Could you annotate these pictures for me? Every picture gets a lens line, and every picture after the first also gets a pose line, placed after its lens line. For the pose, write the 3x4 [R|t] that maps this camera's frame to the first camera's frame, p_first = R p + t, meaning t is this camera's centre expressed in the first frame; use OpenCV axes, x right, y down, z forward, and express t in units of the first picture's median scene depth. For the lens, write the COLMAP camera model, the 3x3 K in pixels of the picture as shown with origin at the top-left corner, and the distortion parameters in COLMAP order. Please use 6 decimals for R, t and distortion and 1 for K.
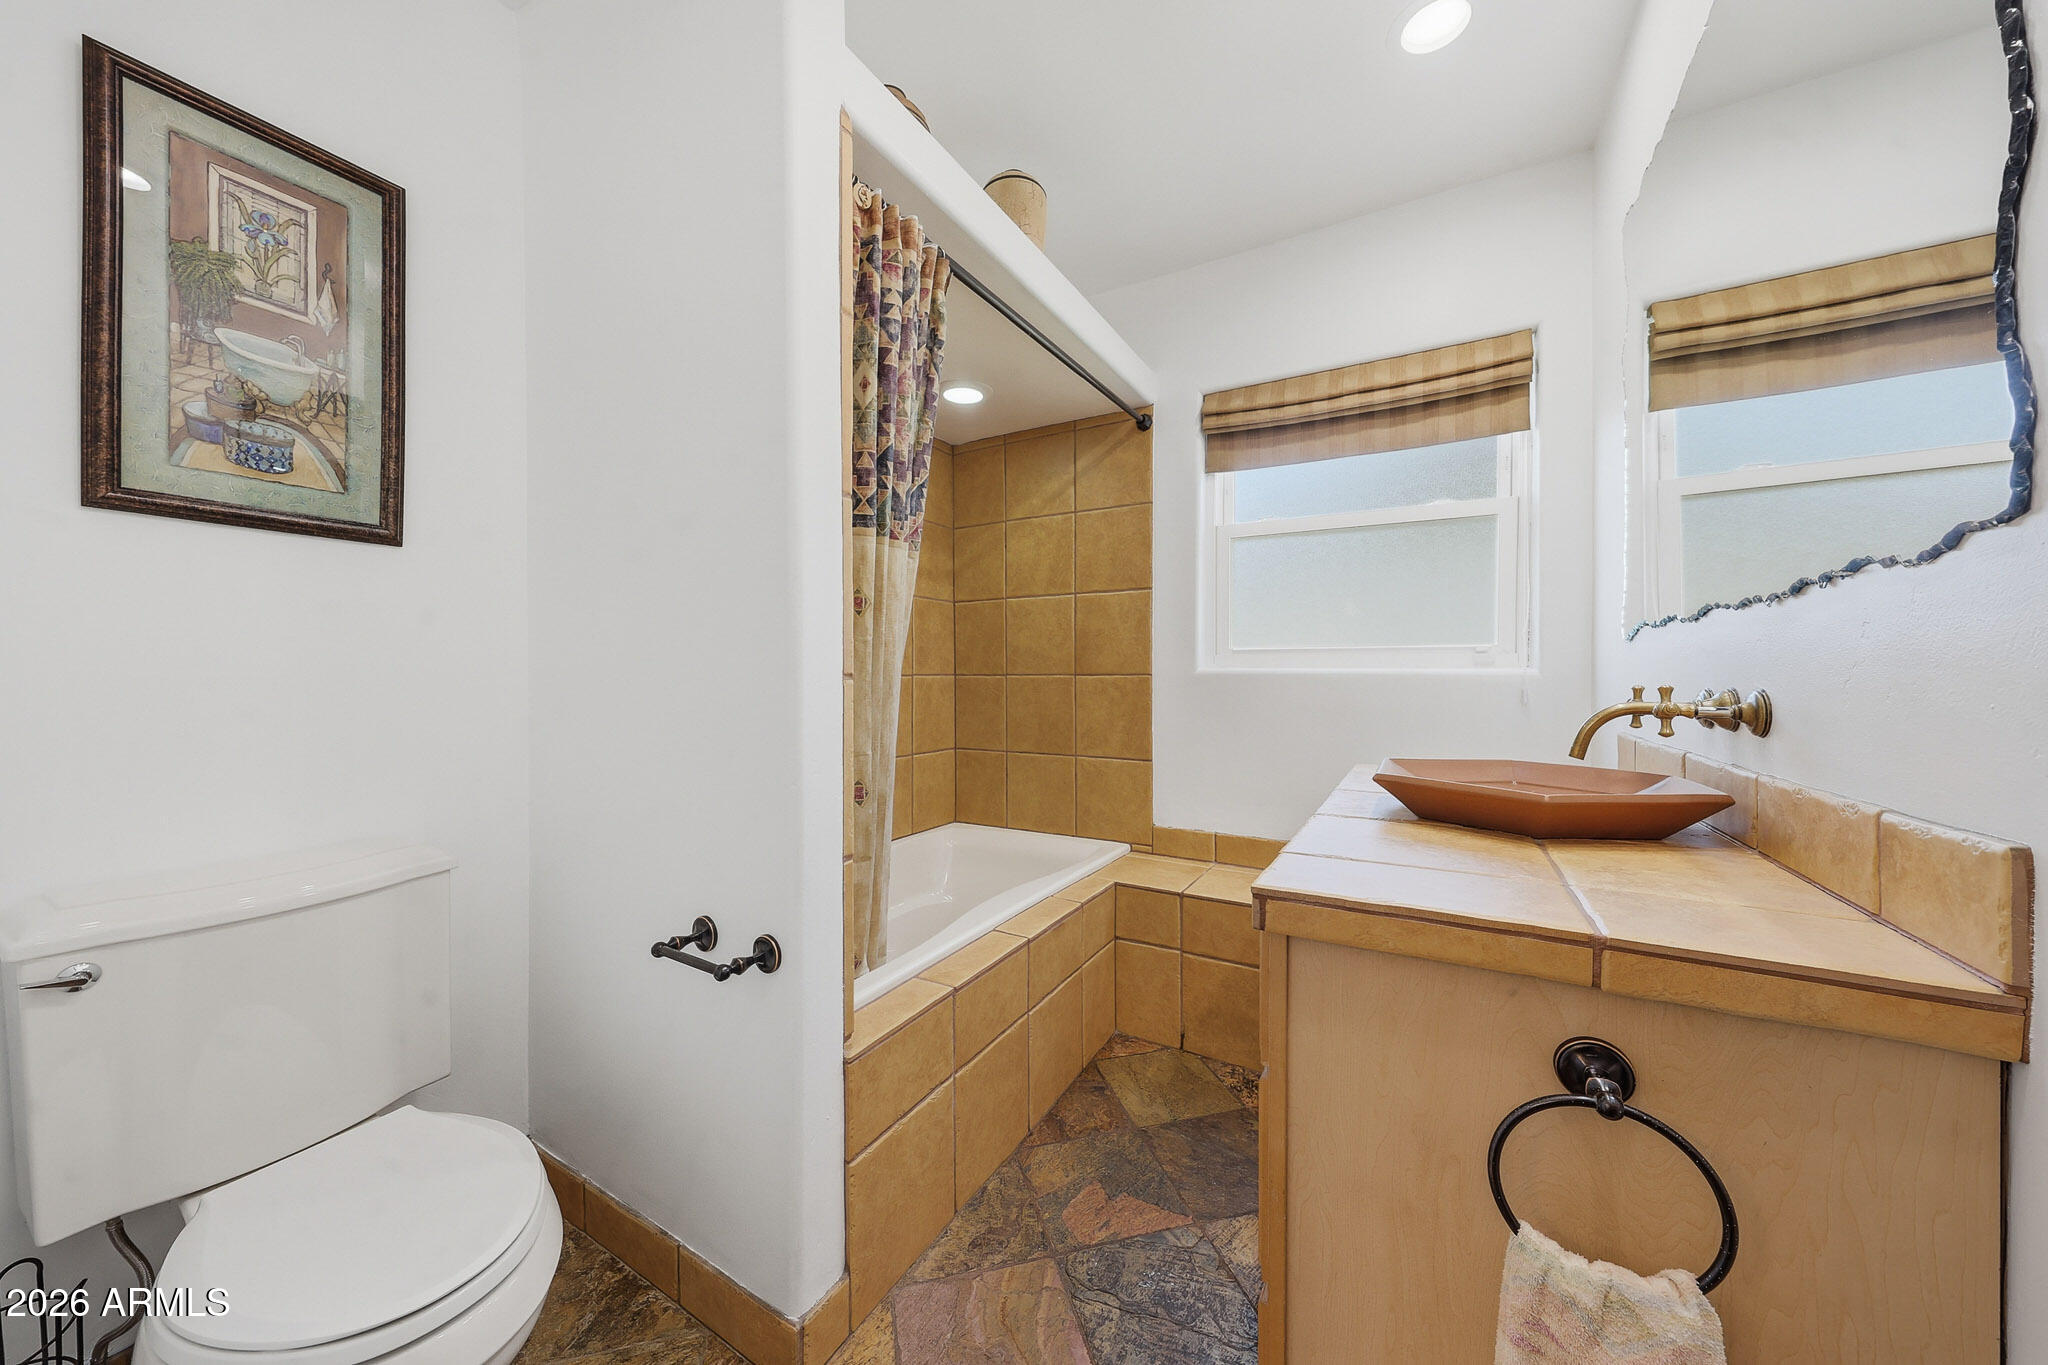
lens RADIAL K [[702.3, 0, 1022.4], [0, 702.3, 678.9], [0, 0, 1]] dist [0.001502, -0.000093]
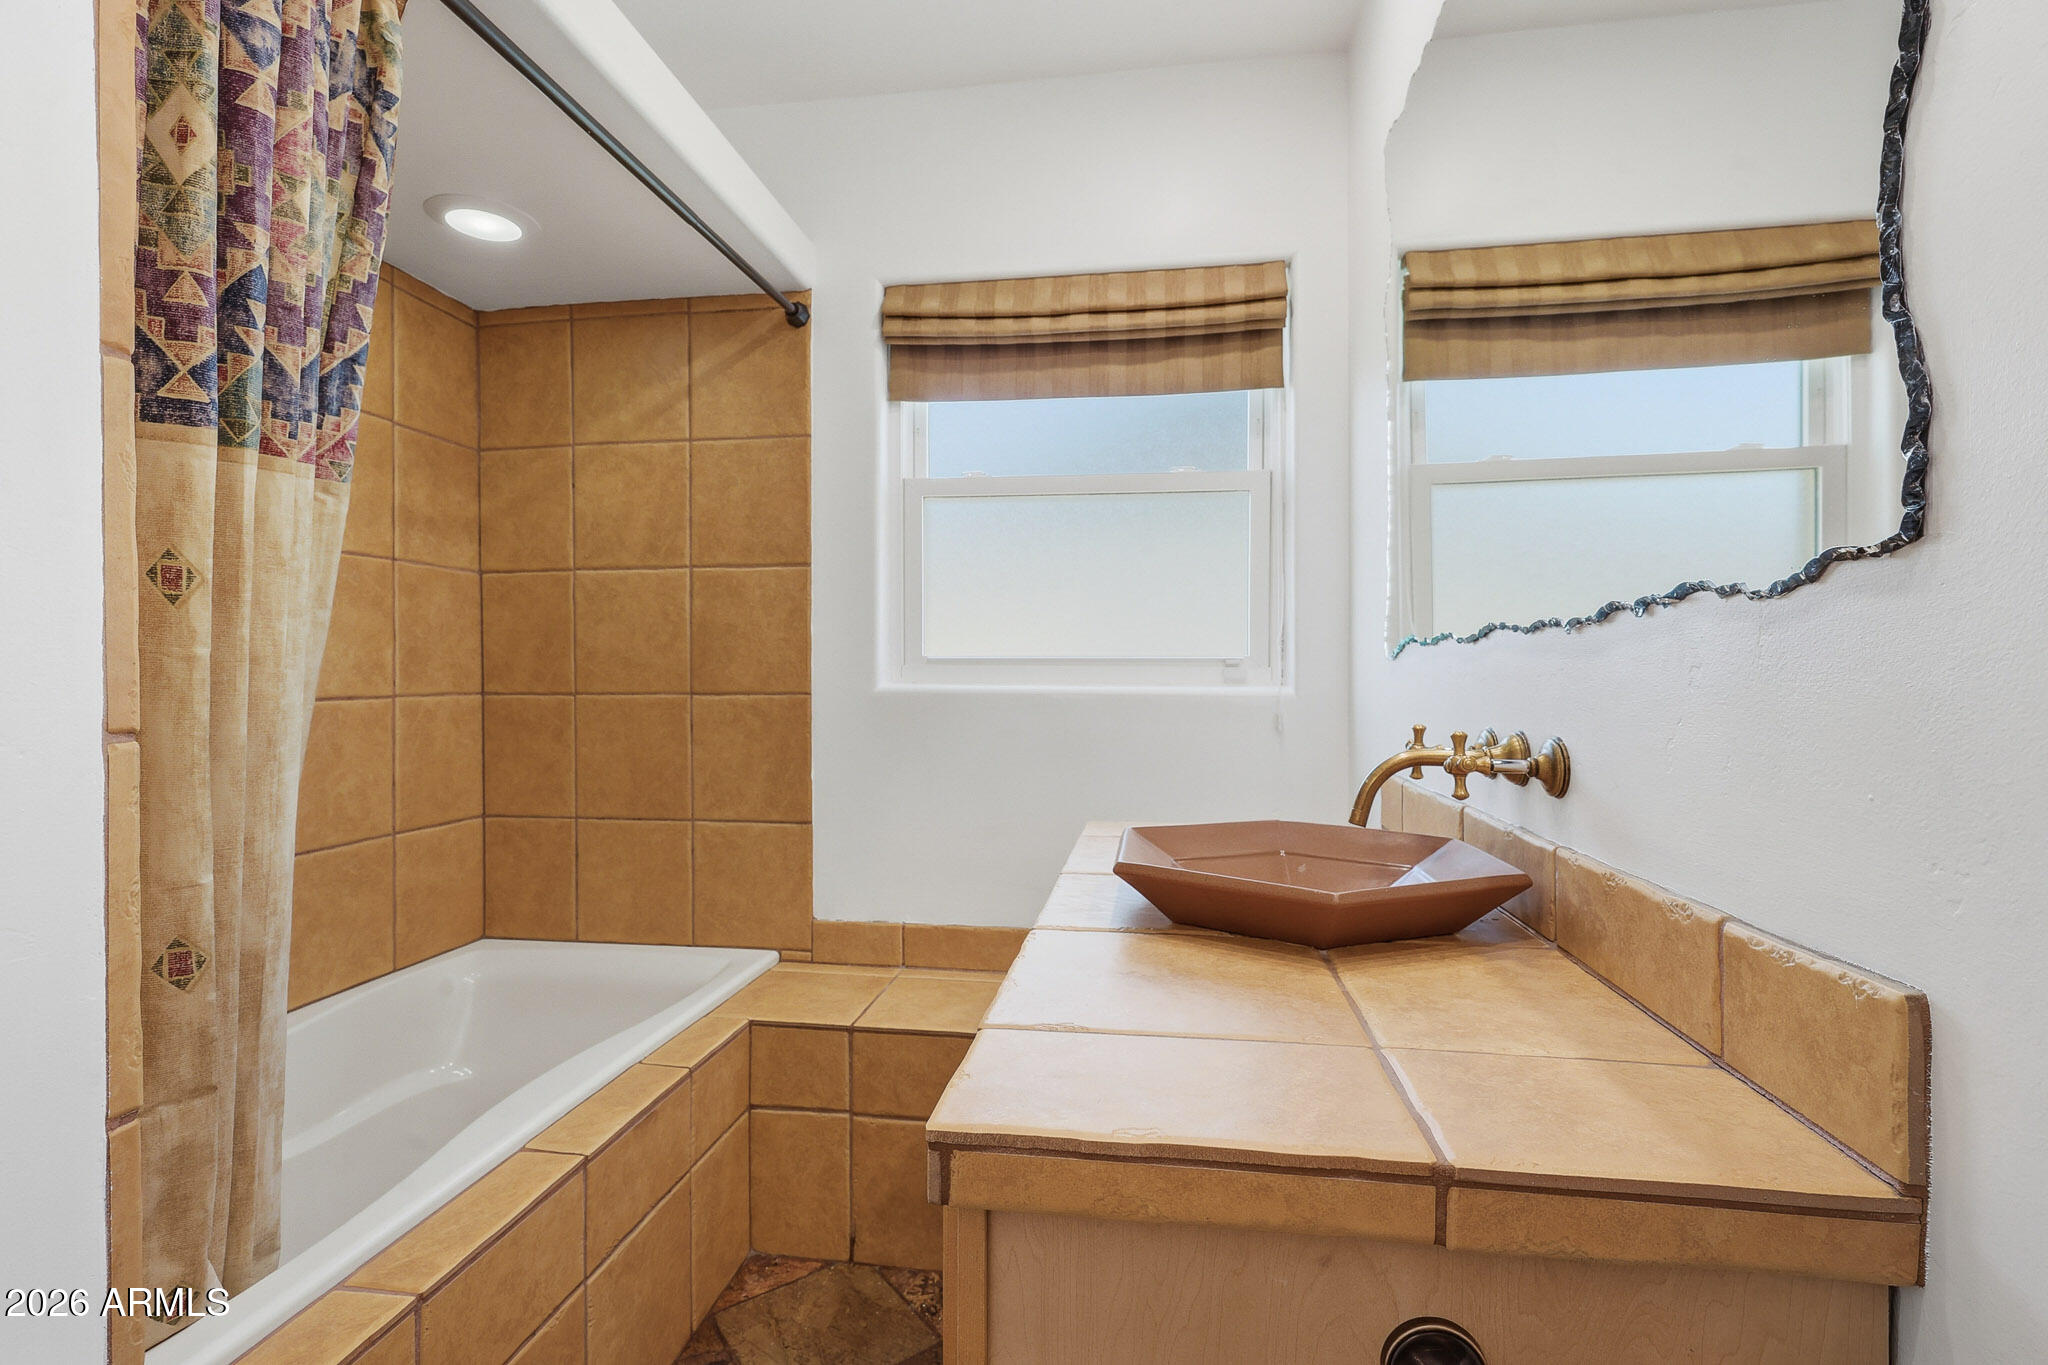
lens RADIAL K [[996.1, 0, 1022.8], [0, 996.1, 684.1], [0, 0, 1]] dist [0.002321, -0.001507]
pose [[0.928341, -0.000965, 0.371729, 0.052380], [0.003054, 0.999983, -0.005031, -0.026347], [-0.371718, 0.005806, 0.928327, 0.120091]]
